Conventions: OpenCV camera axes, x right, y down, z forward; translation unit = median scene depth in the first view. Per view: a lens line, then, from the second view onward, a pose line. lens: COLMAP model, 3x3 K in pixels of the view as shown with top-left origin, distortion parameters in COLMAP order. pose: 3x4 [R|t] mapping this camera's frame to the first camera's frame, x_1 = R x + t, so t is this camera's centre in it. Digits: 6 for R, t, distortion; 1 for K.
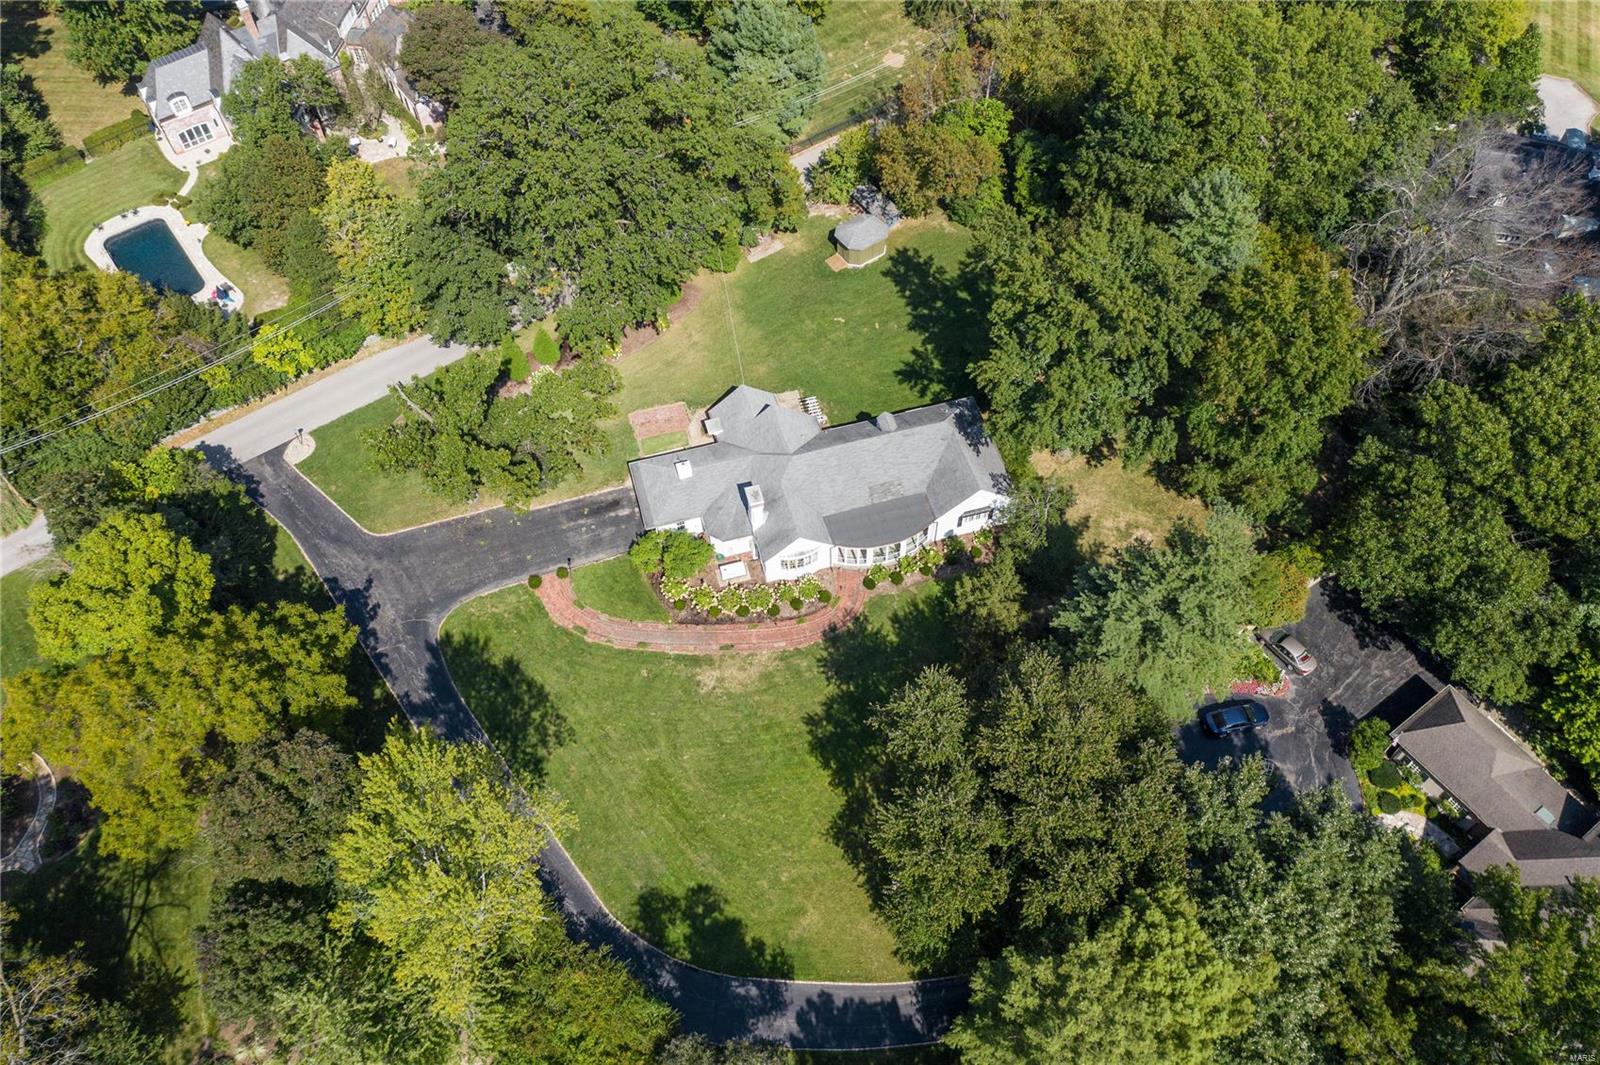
lens RADIAL K [[1241.2, 0, 791.4], [0, 1241.2, 535.2], [0, 0, 1]] dist [-0.013074, -0.002860]
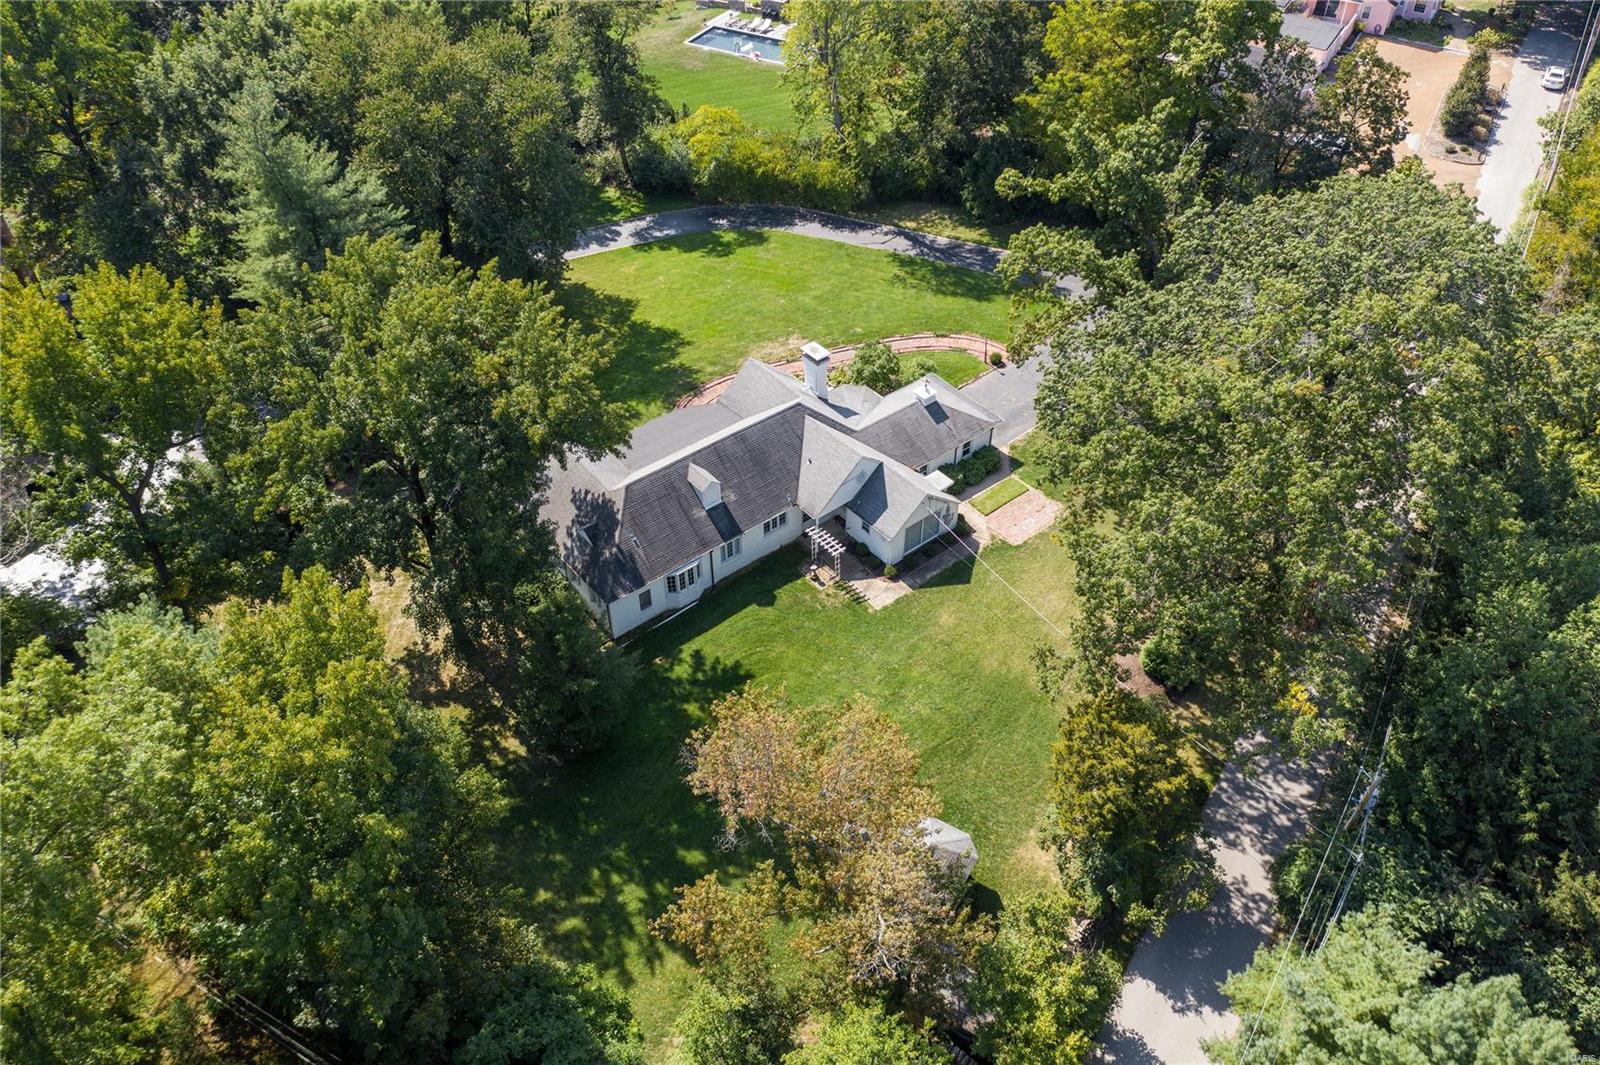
lens RADIAL K [[1241.2, 0, 799.0], [0, 1241.2, 544.8], [0, 0, 1]] dist [-0.013074, -0.002860]
pose [[-0.919528, 0.282865, -0.272864, 0.238365], [-0.312901, -0.106770, 0.943766, -0.805036], [0.237825, 0.953199, 0.186687, 0.932279]]
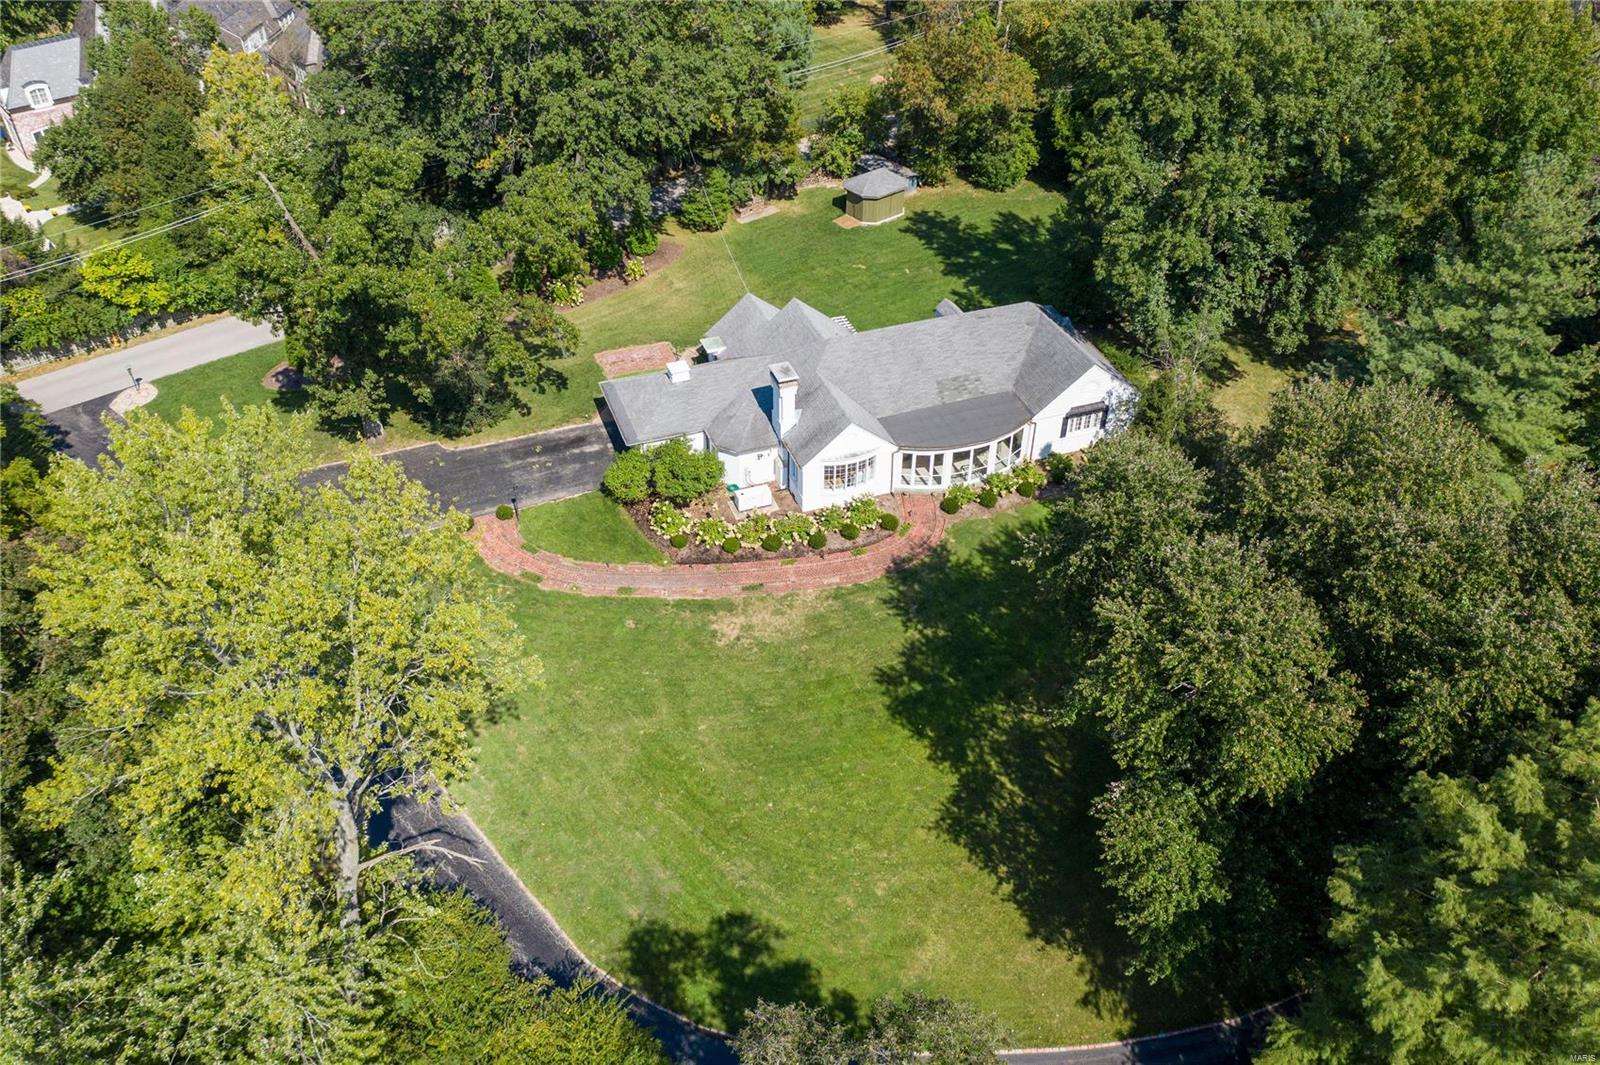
lens RADIAL K [[1241.2, 0, 796.2], [0, 1241.2, 544.4], [0, 0, 1]] dist [-0.013074, -0.002860]
pose [[0.997100, -0.034811, 0.067676, -0.071033], [0.052164, 0.960118, -0.274686, 0.246473], [-0.055415, 0.277420, 0.959149, 0.339463]]
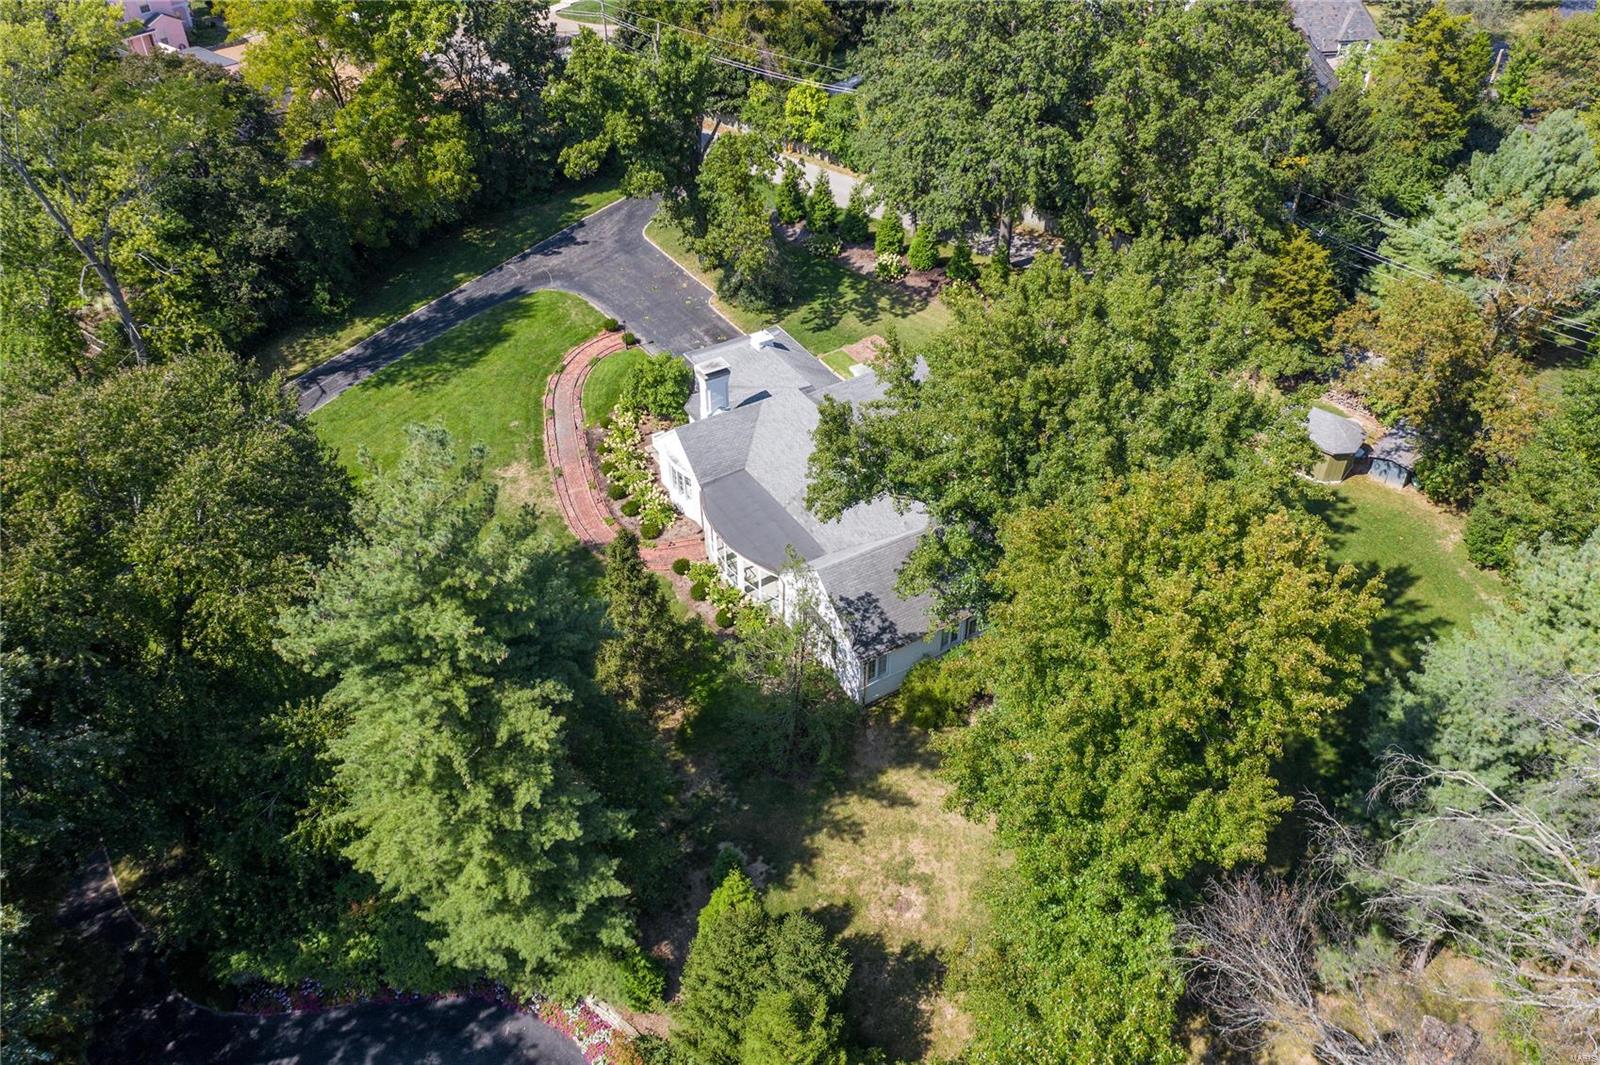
lens RADIAL K [[1241.2, 0, 795.5], [0, 1241.2, 536.9], [0, 0, 1]] dist [-0.013074, -0.002860]
pose [[0.268879, 0.622230, -0.735210, 0.565888], [-0.796925, 0.572416, 0.193004, -0.149652], [0.540939, 0.534013, 0.649781, 0.583104]]
